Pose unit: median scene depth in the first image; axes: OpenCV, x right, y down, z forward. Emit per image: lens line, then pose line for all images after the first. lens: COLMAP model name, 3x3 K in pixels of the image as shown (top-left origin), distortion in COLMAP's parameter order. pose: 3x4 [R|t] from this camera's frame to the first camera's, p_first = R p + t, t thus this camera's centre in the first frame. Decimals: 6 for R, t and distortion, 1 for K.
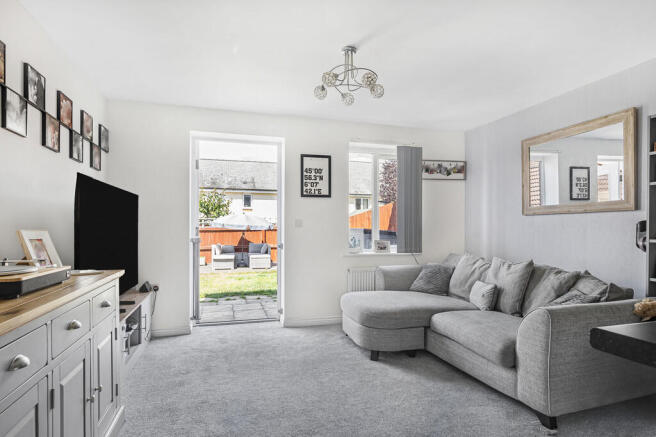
lens RADIAL K [[360.4, 0, 326.7], [0, 360.4, 222.4], [0, 0, 1]] dist [0.008885, -0.000842]
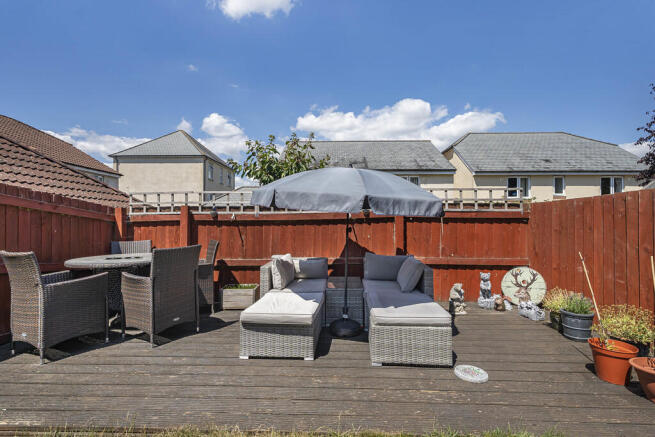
lens RADIAL K [[292.1, 0, 328.8], [0, 292.1, 218.7], [0, 0, 1]] dist [0.000404, 0.000006]
pose [[0.950594, -0.000908, -0.310434, -0.157237], [0.001207, 0.999999, 0.000771, 0.019694], [0.310433, -0.001108, 0.950595, 0.701785]]
